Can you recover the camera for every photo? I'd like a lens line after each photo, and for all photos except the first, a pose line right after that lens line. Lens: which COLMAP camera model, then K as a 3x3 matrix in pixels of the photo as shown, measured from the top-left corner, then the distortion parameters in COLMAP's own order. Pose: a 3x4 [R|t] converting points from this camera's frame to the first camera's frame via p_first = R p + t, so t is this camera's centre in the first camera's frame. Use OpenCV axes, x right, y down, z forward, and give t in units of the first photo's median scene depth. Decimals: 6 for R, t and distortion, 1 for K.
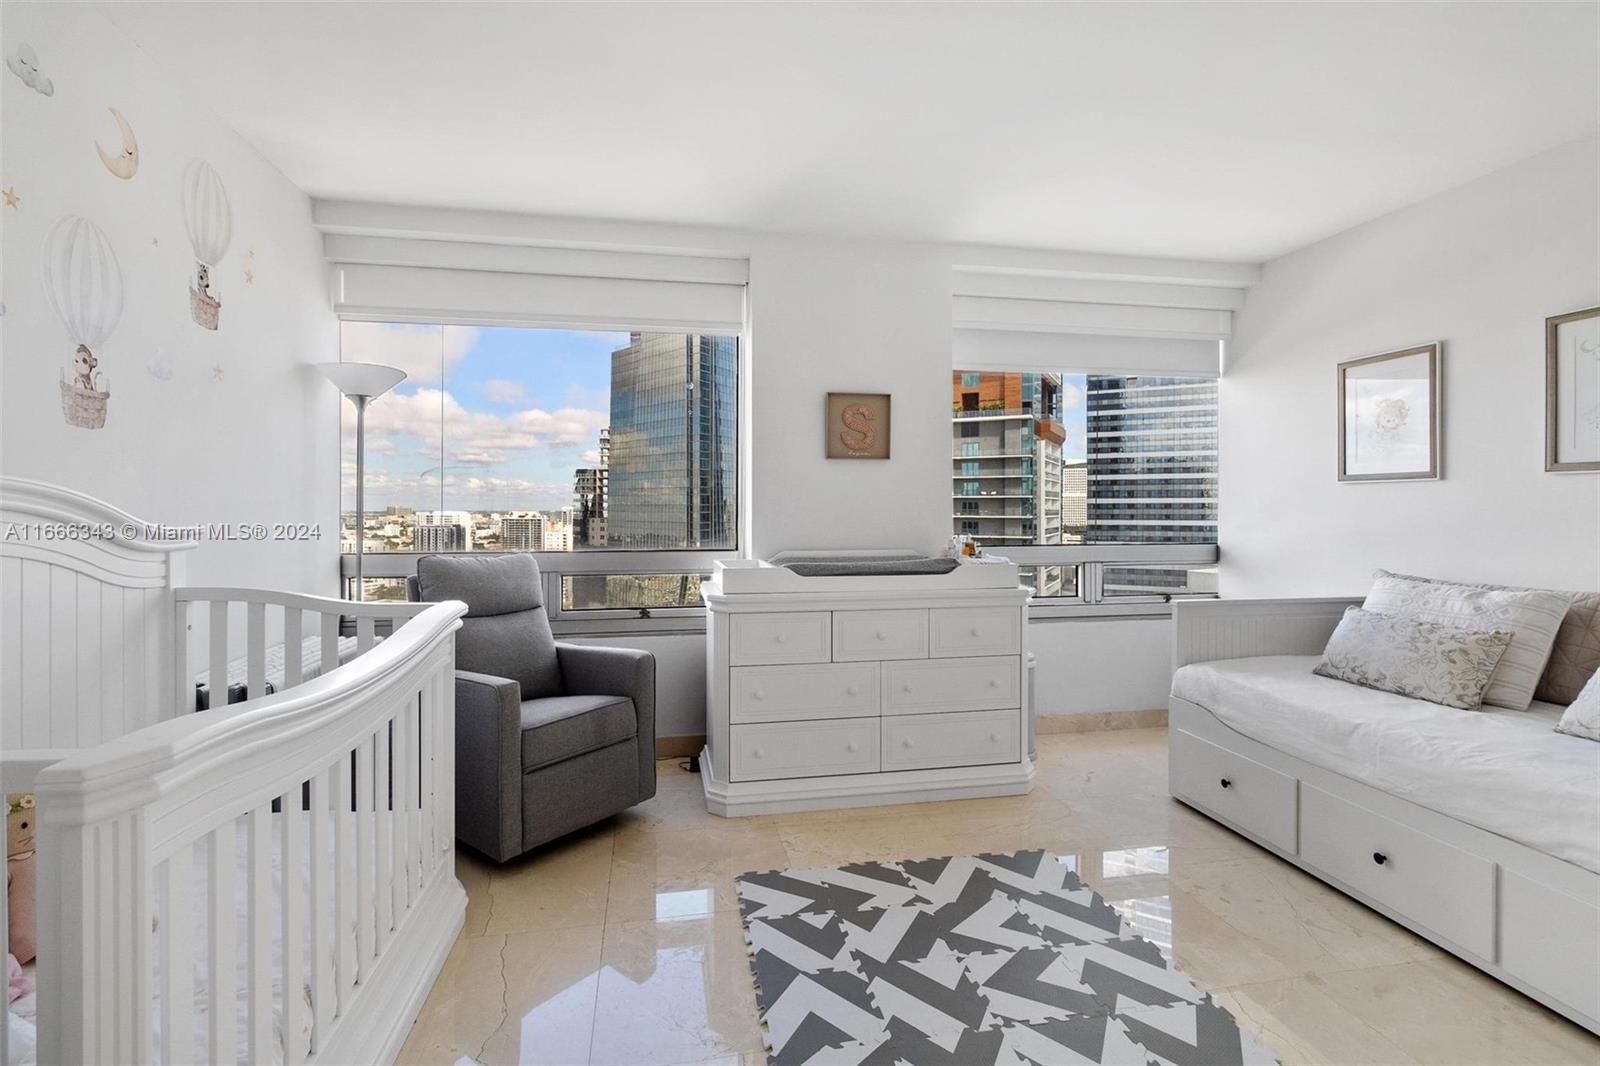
lens RADIAL K [[753.6, 0, 799.3], [0, 753.6, 519.2], [0, 0, 1]] dist [0.003679, -0.001002]
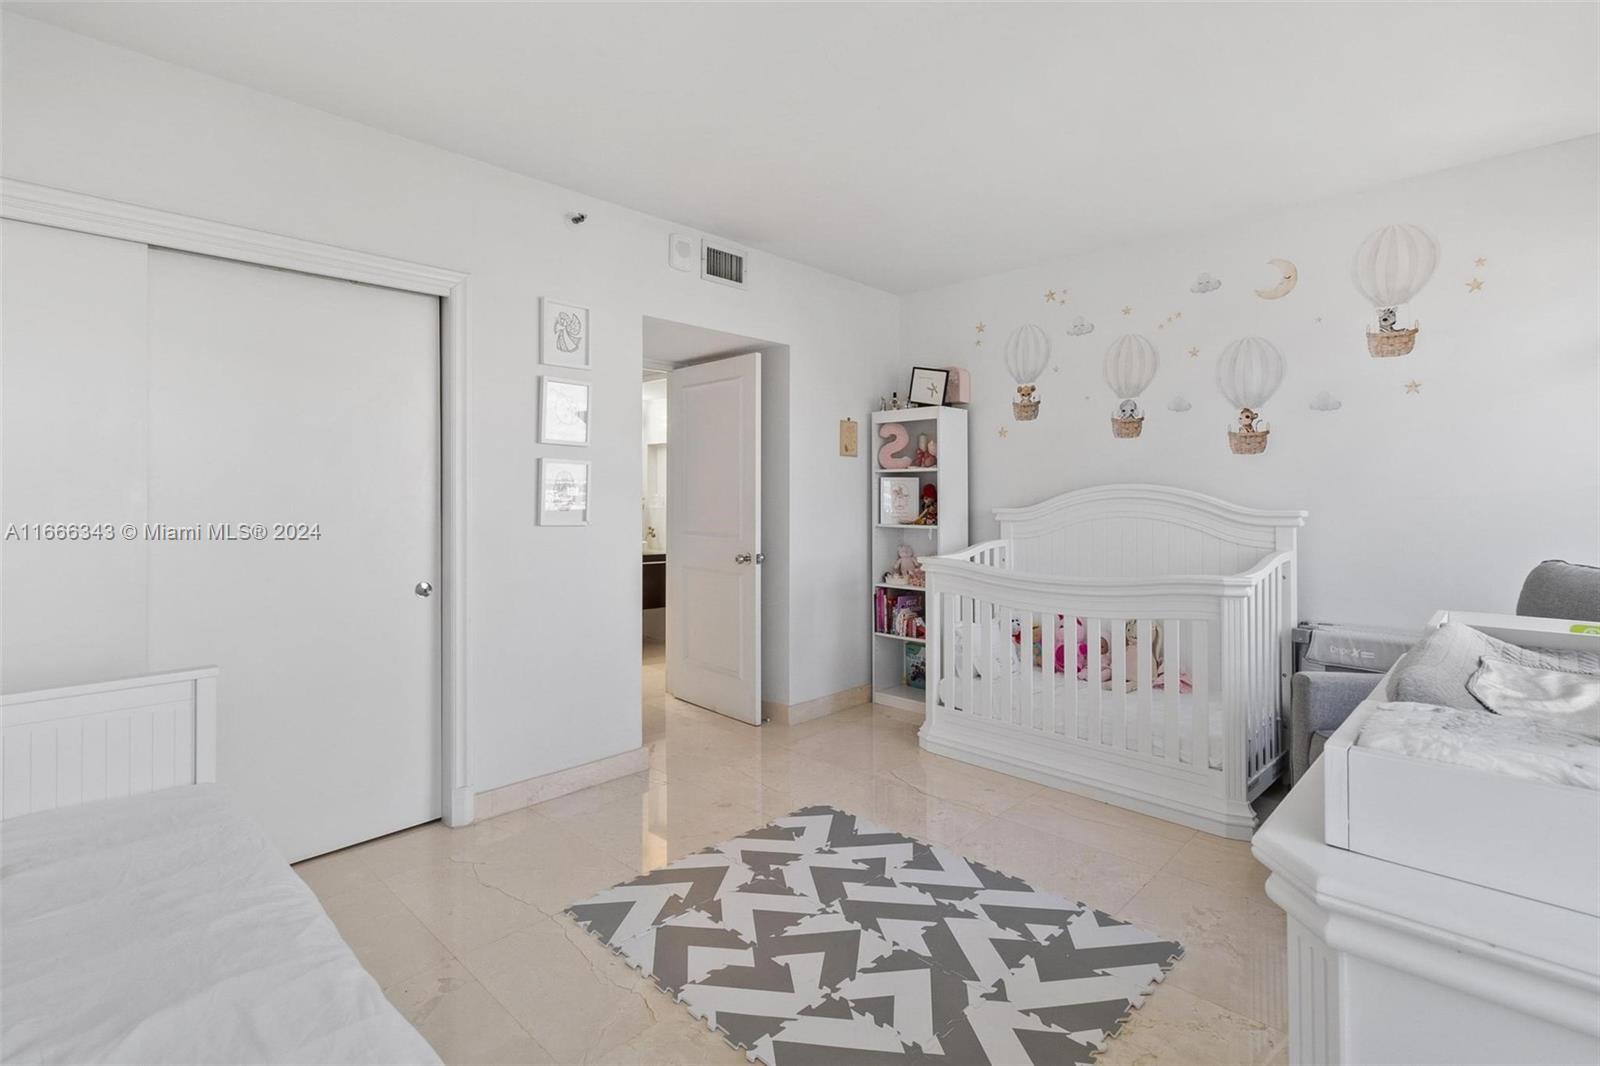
lens RADIAL K [[753.6, 0, 794.3], [0, 753.6, 495.2], [0, 0, 1]] dist [0.003679, -0.001002]
pose [[-0.822927, -0.000038, -0.568147, 0.898657], [-0.008591, 0.999887, 0.012376, -0.032981], [0.568083, 0.015065, -0.822834, 1.742256]]
